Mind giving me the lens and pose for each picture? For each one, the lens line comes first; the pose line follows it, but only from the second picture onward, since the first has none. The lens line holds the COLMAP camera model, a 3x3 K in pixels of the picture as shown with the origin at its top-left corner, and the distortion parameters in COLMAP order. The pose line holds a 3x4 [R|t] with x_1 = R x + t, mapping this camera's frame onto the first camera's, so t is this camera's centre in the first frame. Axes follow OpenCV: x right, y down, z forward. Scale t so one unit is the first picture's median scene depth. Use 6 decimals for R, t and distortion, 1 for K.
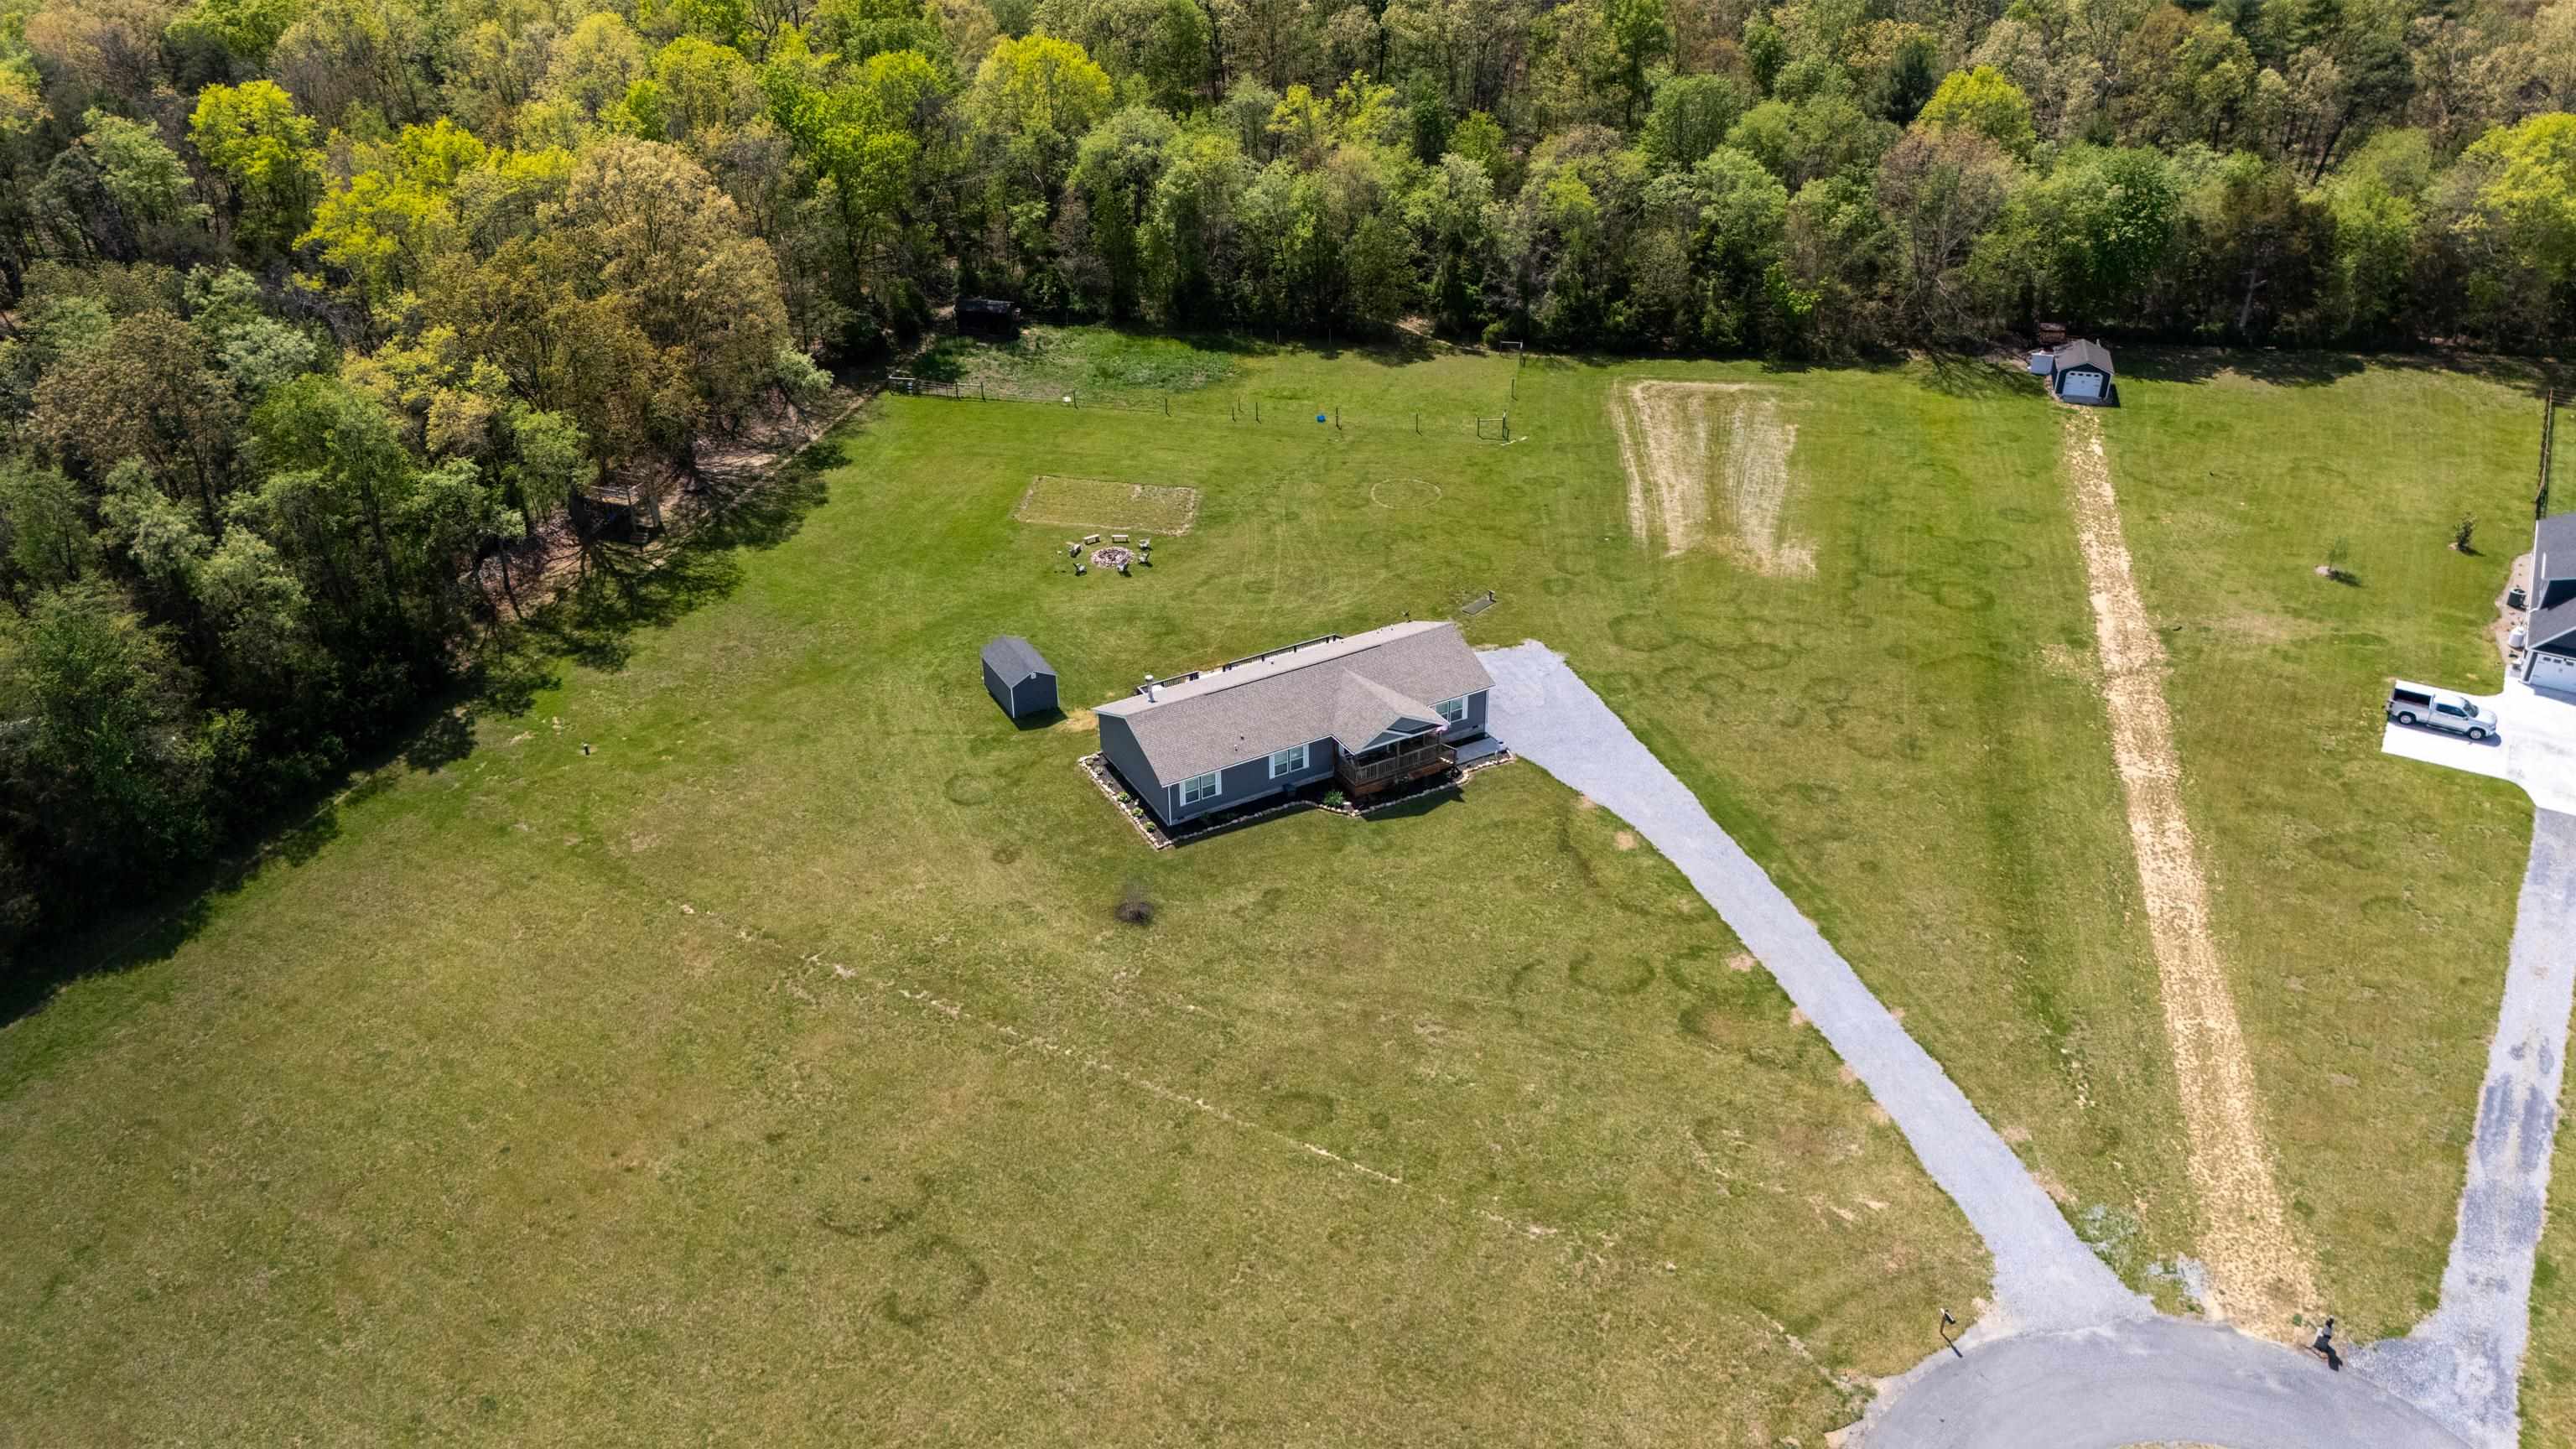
lens RADIAL K [[1892.7, 0, 1288.0], [0, 1892.7, 724.5], [0, 0, 1]] dist [0.075253, -0.076134]
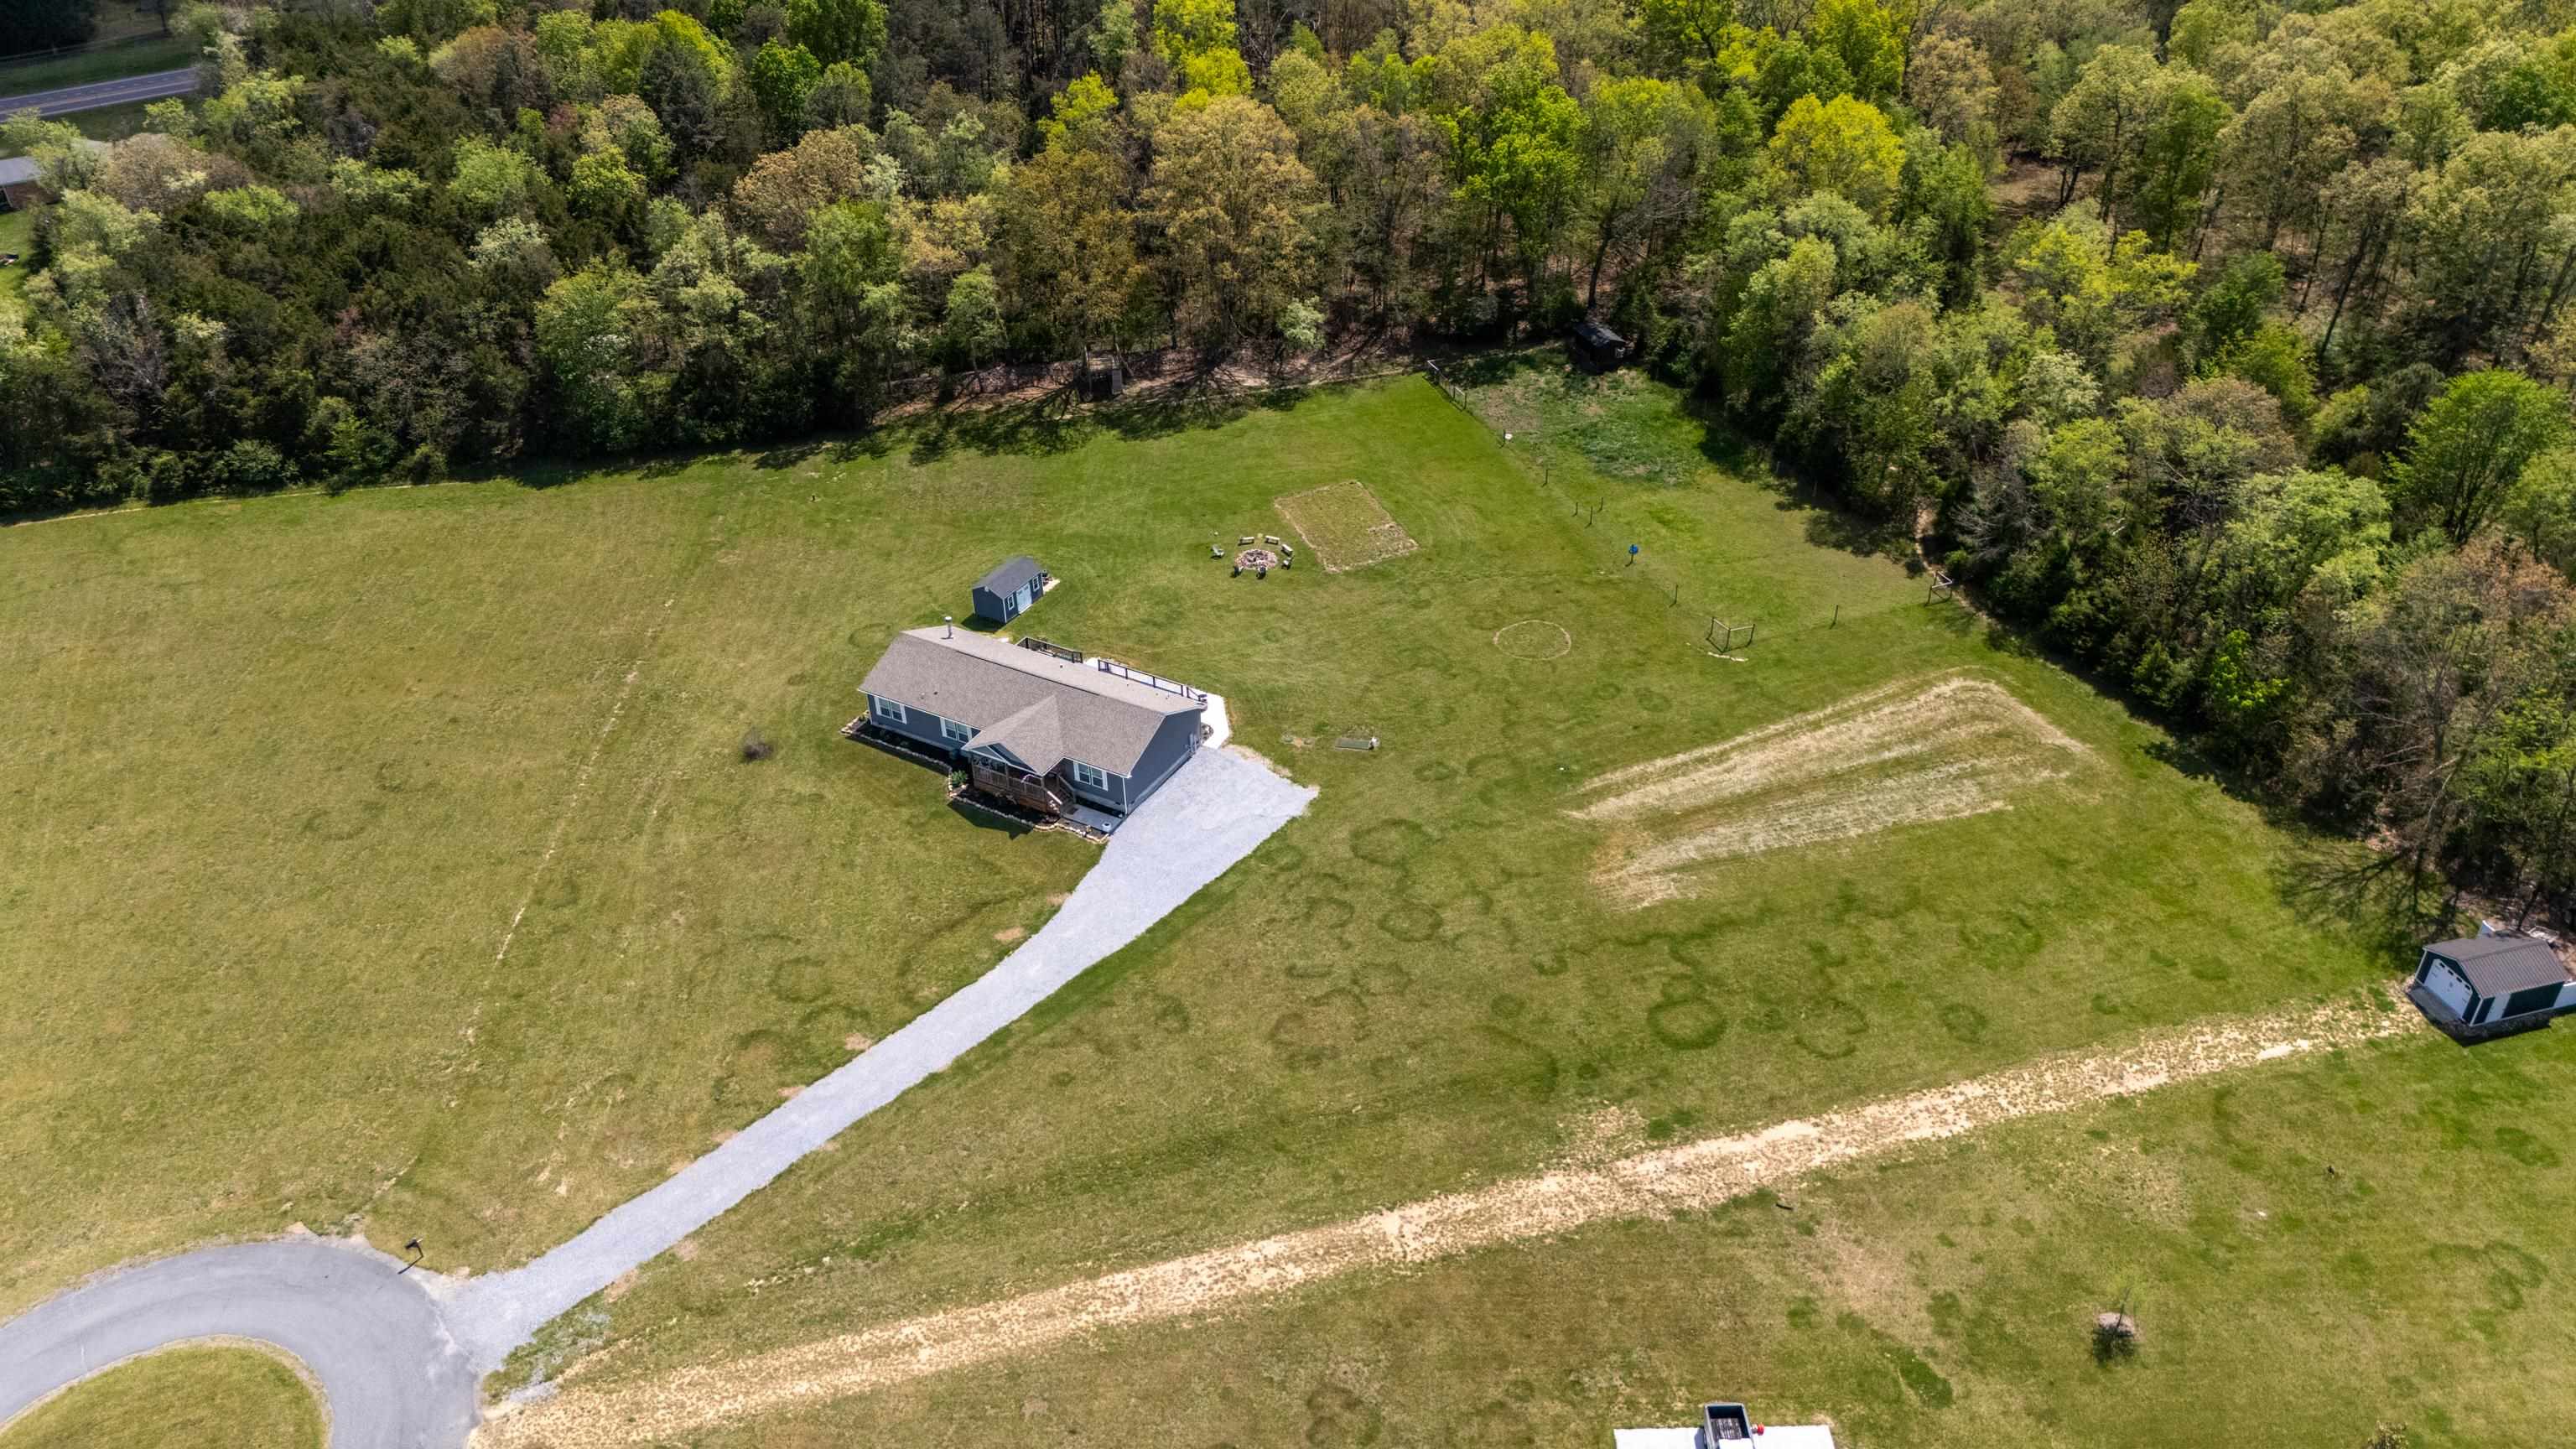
lens RADIAL K [[1892.7, 0, 1288.0], [0, 1892.7, 724.5], [0, 0, 1]] dist [0.075253, -0.076134]
pose [[0.512676, 0.477374, -0.713636, 0.873548], [-0.426018, 0.863081, 0.271292, -0.362031], [0.745434, 0.164937, 0.645851, 0.356091]]
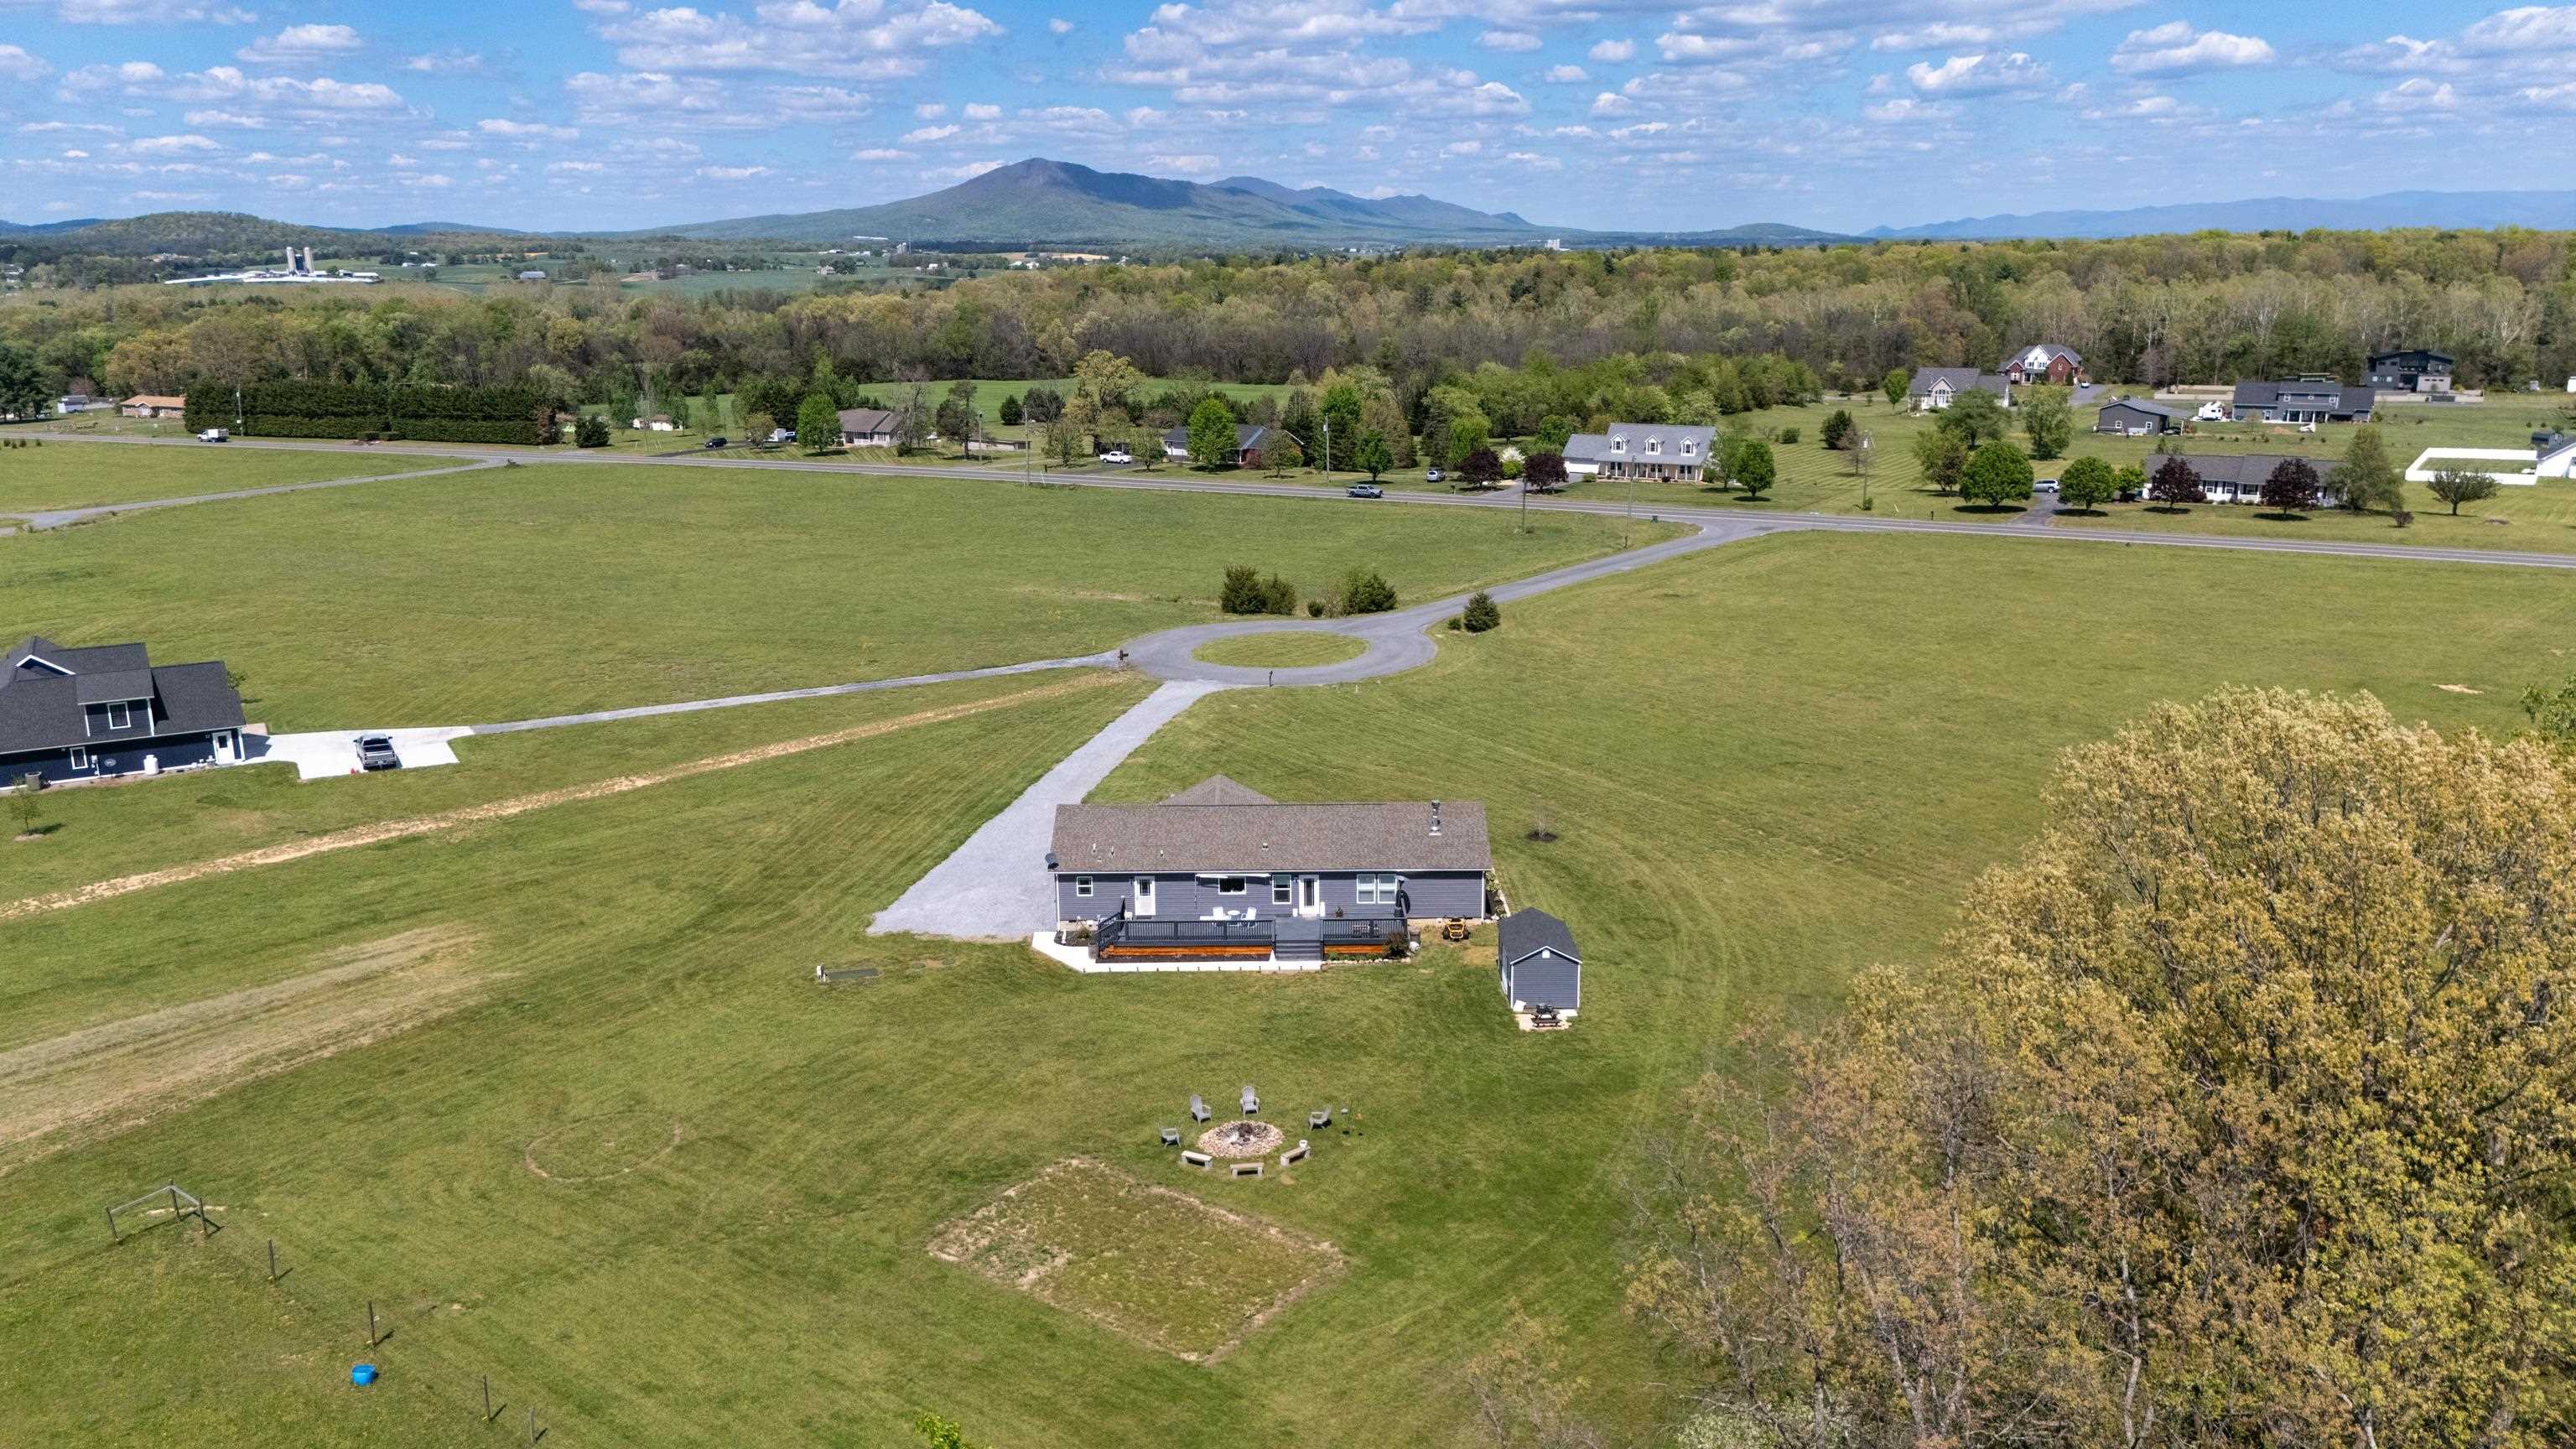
lens RADIAL K [[1892.7, 0, 1288.0], [0, 1892.7, 724.5], [0, 0, 1]] dist [0.075253, -0.076134]
pose [[-0.873374, -0.100341, 0.476602, -0.401387], [0.265255, 0.722702, 0.638234, -0.588015], [-0.408482, 0.683838, -0.604573, 1.425010]]
